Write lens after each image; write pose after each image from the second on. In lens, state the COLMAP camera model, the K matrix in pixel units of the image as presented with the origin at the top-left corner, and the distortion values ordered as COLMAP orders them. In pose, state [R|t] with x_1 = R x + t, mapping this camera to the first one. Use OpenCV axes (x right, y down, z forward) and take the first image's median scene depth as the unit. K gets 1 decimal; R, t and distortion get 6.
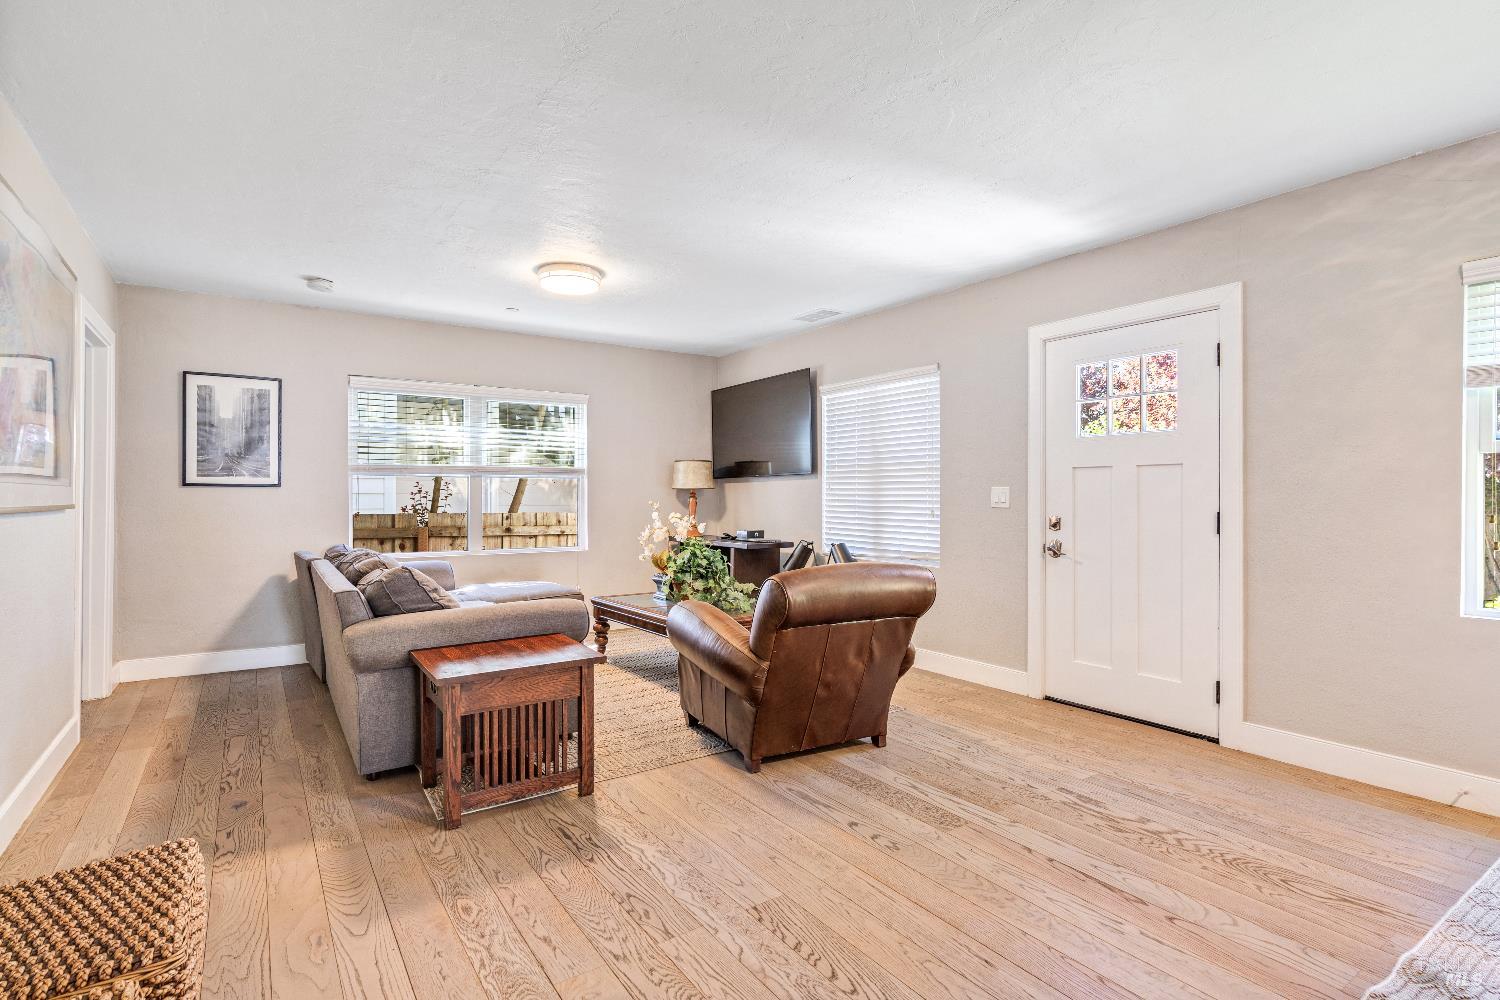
lens RADIAL K [[741.1, 0, 748.3], [0, 741.1, 474.0], [0, 0, 1]] dist [-0.001348, -0.000221]
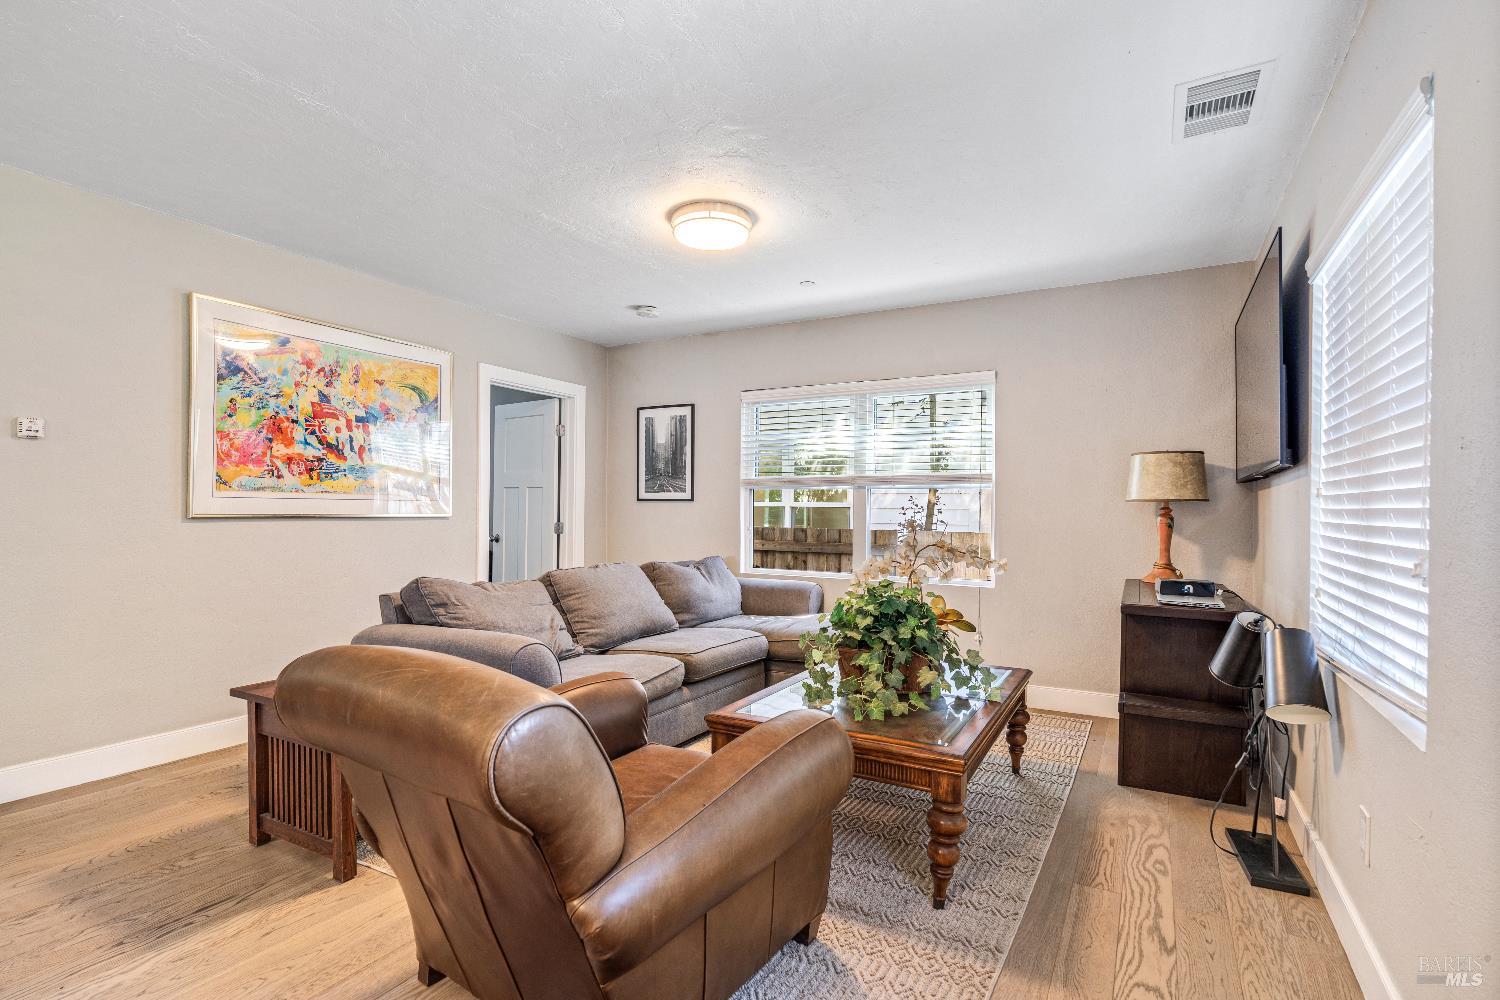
lens RADIAL K [[730.3, 0, 743.1], [0, 730.3, 509.4], [0, 0, 1]] dist [-0.000913, -0.000382]
pose [[0.445254, 0.002636, -0.895400, 0.382510], [0.019599, 0.999727, 0.012689, 0.017144], [0.895190, -0.023199, 0.445081, 0.587039]]
